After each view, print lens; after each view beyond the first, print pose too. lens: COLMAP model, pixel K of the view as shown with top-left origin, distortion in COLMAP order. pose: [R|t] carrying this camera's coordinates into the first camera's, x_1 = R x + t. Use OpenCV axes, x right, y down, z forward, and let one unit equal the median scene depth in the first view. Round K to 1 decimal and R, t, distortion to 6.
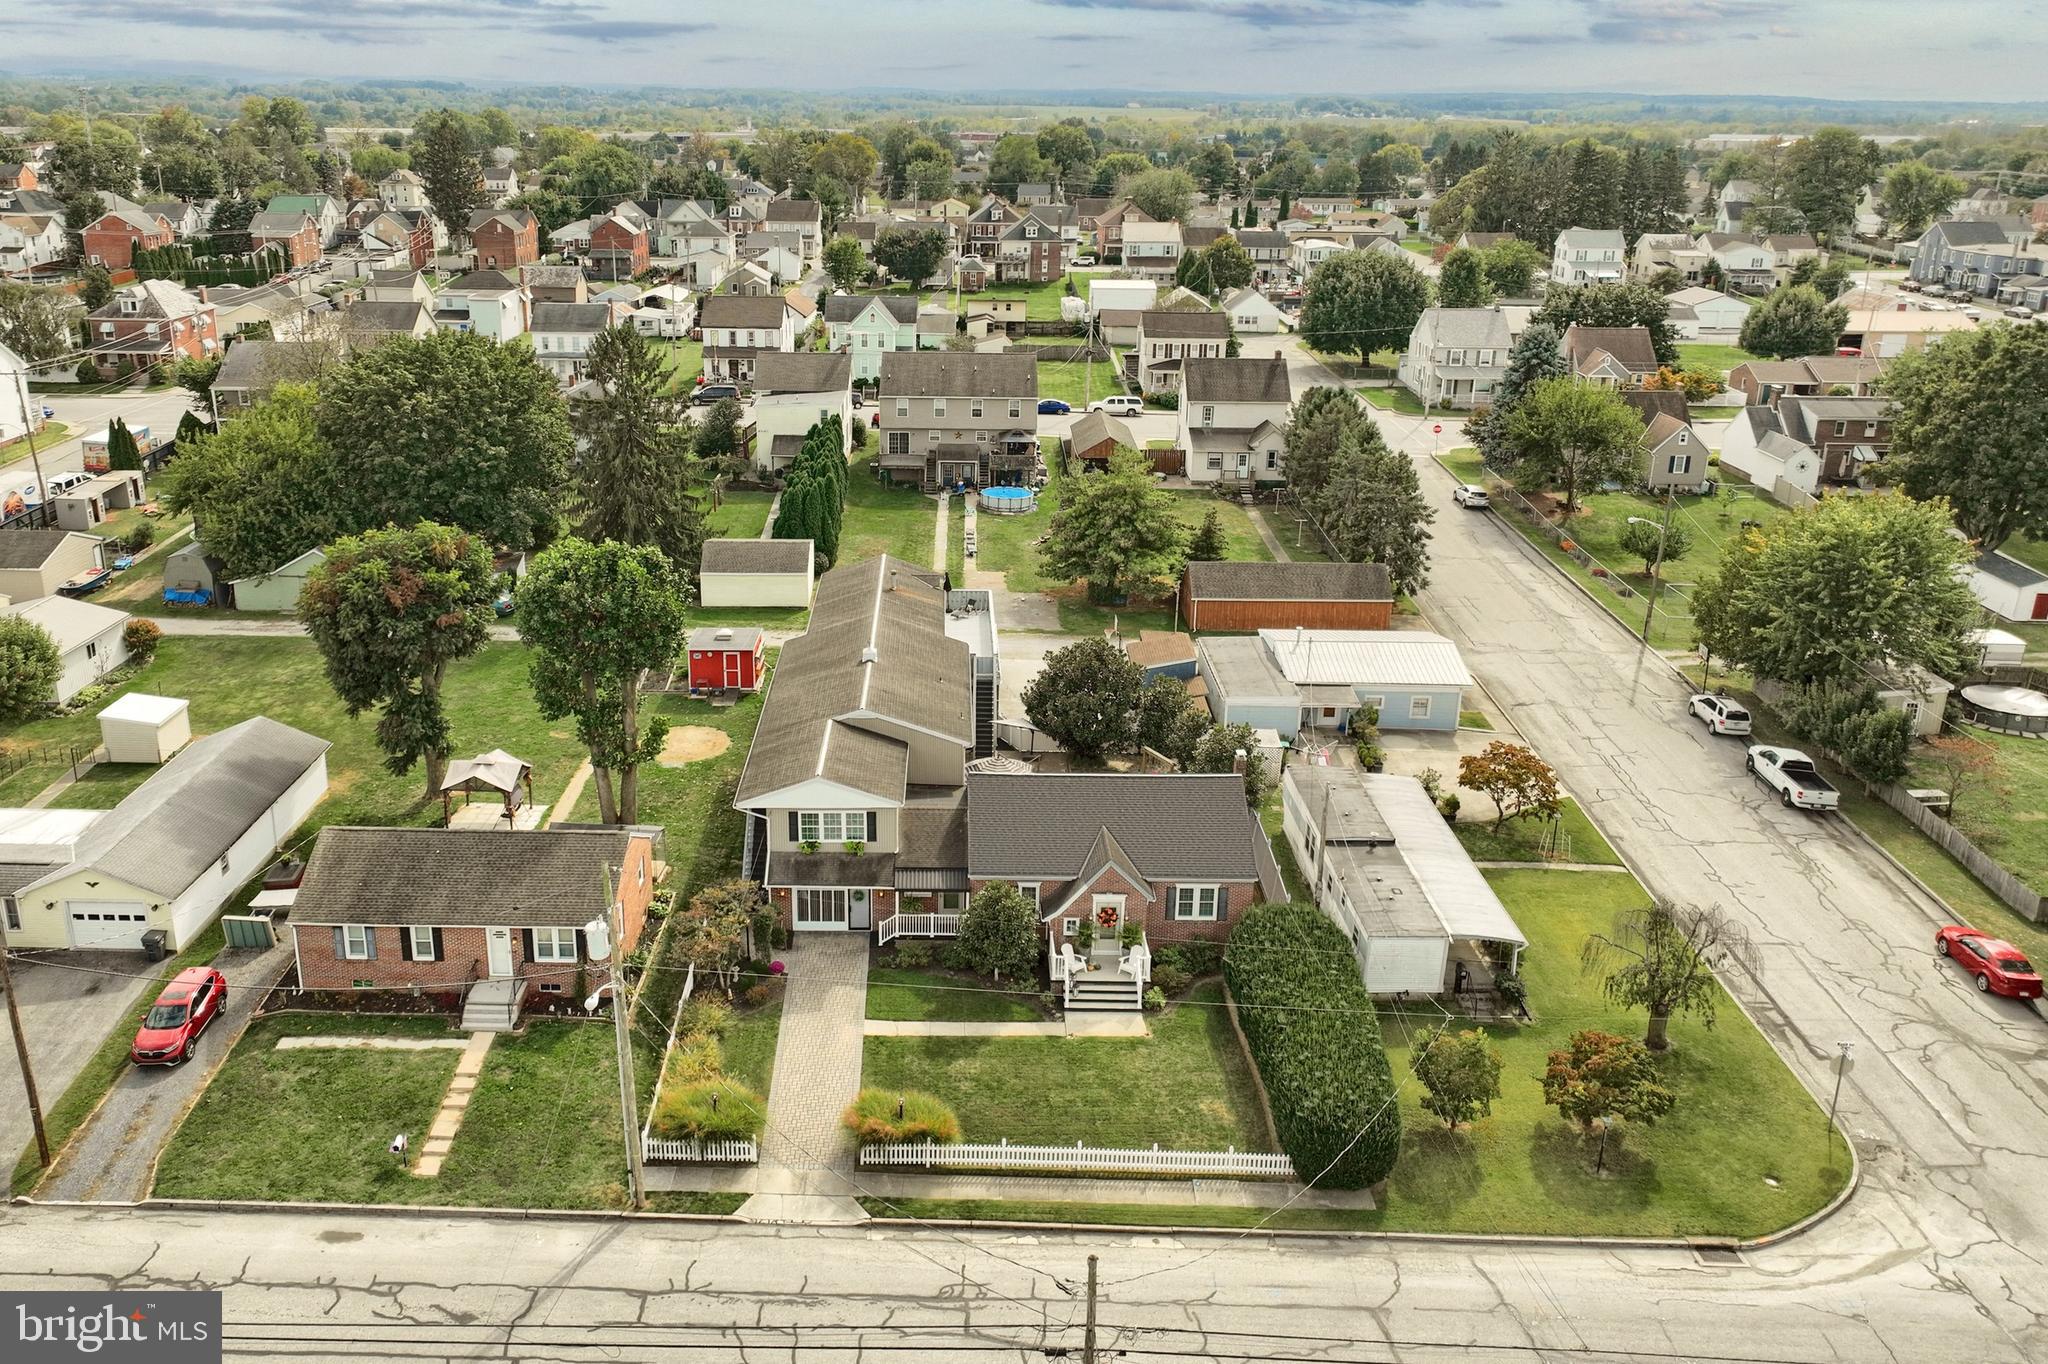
lens RADIAL K [[1561.1, 0, 1021.8], [0, 1561.1, 678.9], [0, 0, 1]] dist [0.005435, -0.002089]
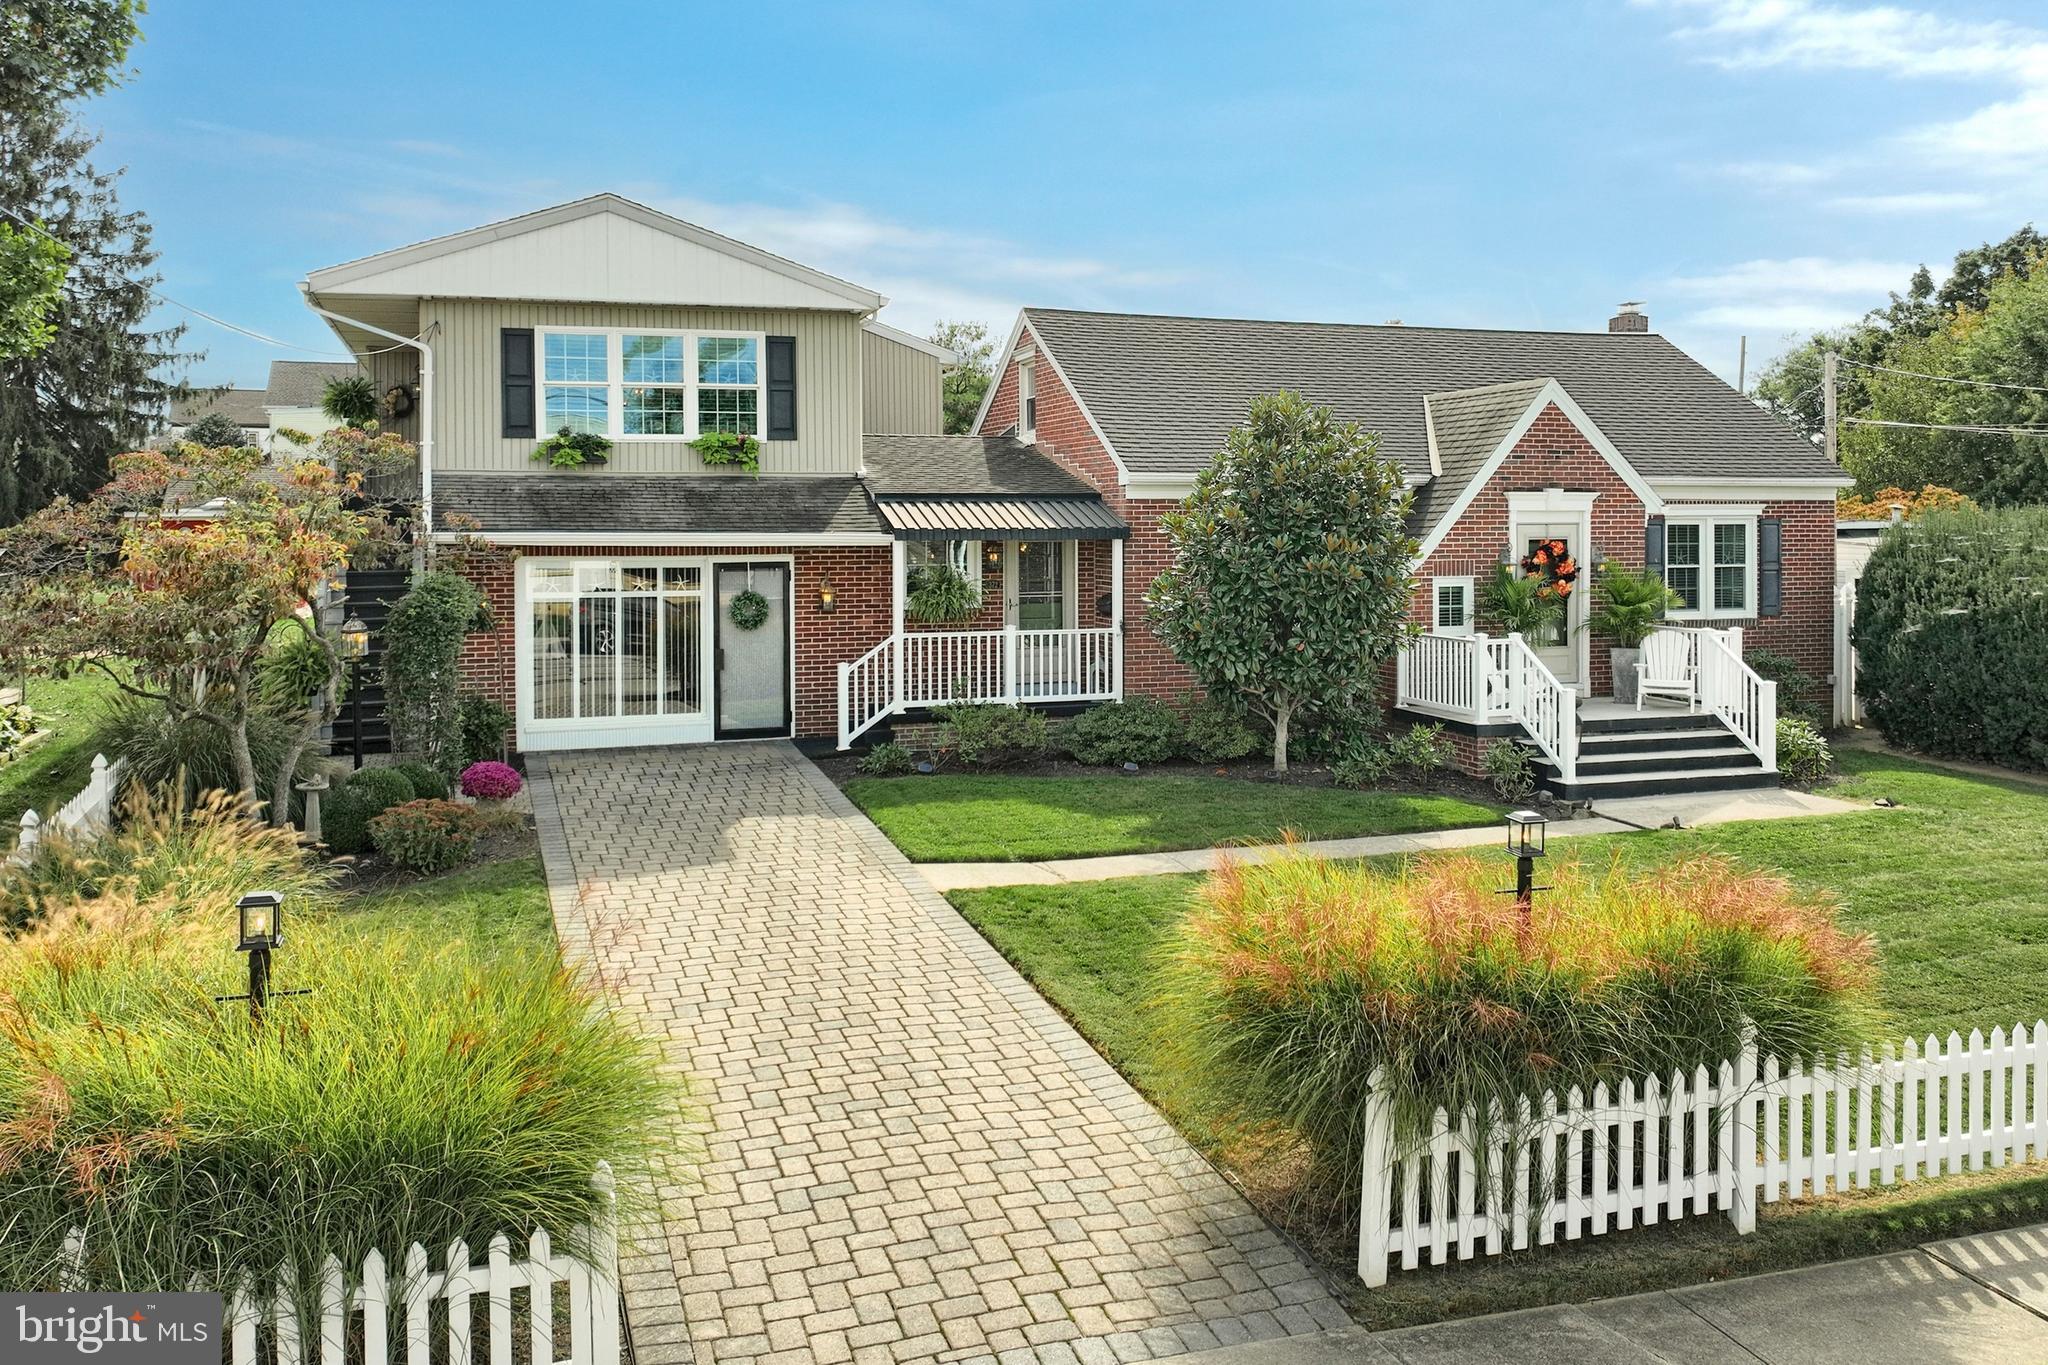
lens RADIAL K [[1561.1, 0, 1029.5], [0, 1561.1, 679.0], [0, 0, 1]] dist [0.005435, -0.002089]
pose [[0.943824, -0.031405, 0.328953, -0.154426], [0.132137, 0.948291, -0.288590, 0.248310], [-0.302880, 0.315844, 0.899170, 0.720888]]
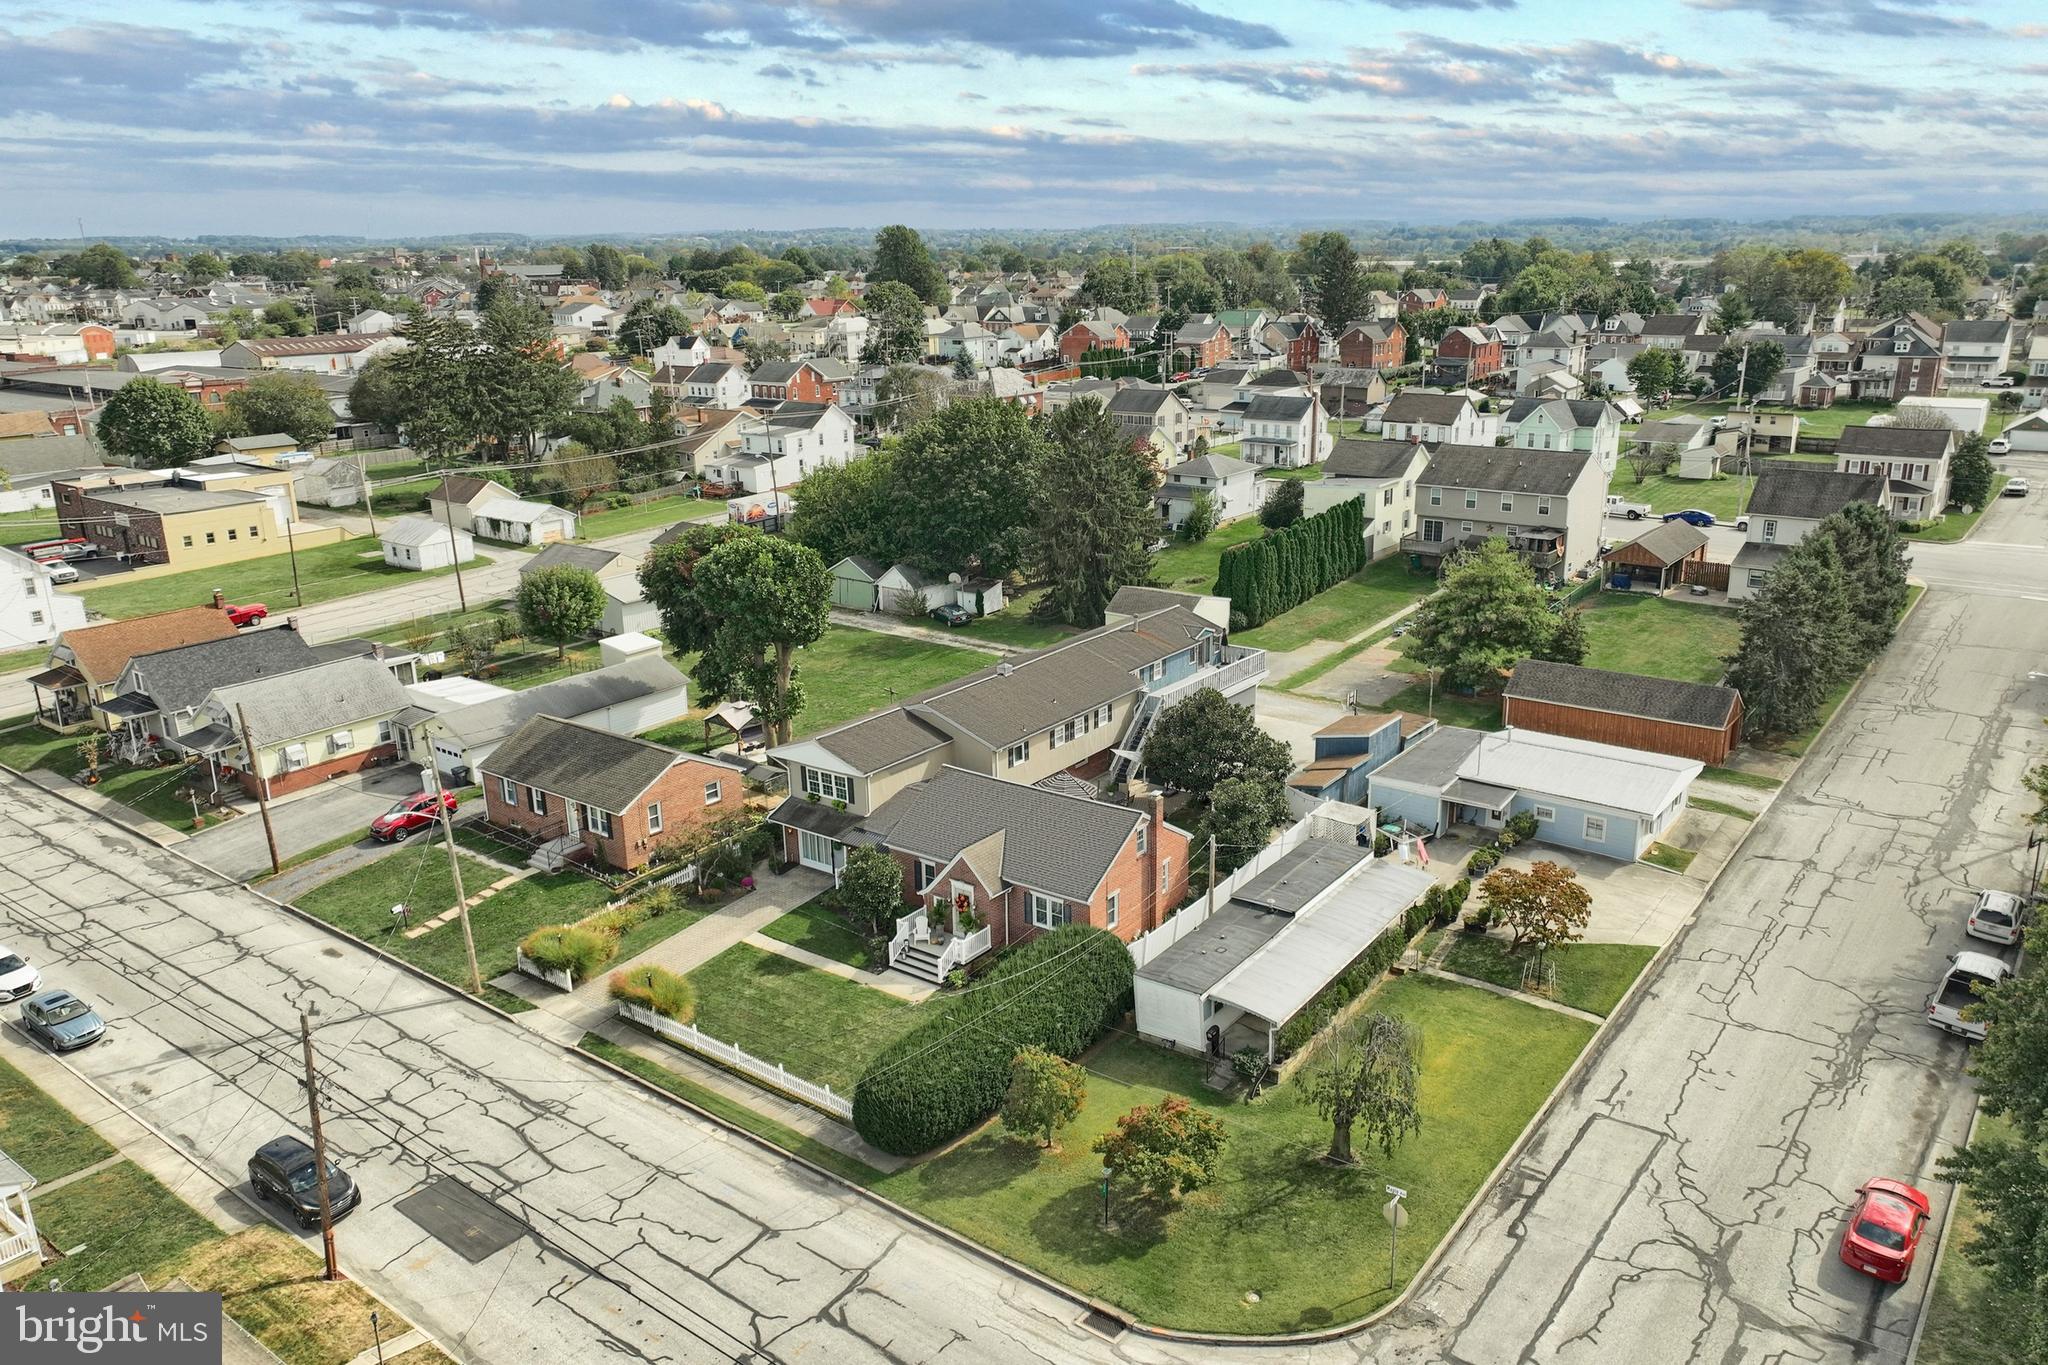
lens RADIAL K [[1471.4, 0, 1024.5], [0, 1471.4, 683.7], [0, 0, 1]] dist [0.000637, 0.000521]
pose [[0.812181, 0.144889, -0.565128, 0.644172], [-0.175679, 0.984447, -0.000084, -0.009508], [0.556327, 0.099350, 0.825003, 0.136331]]
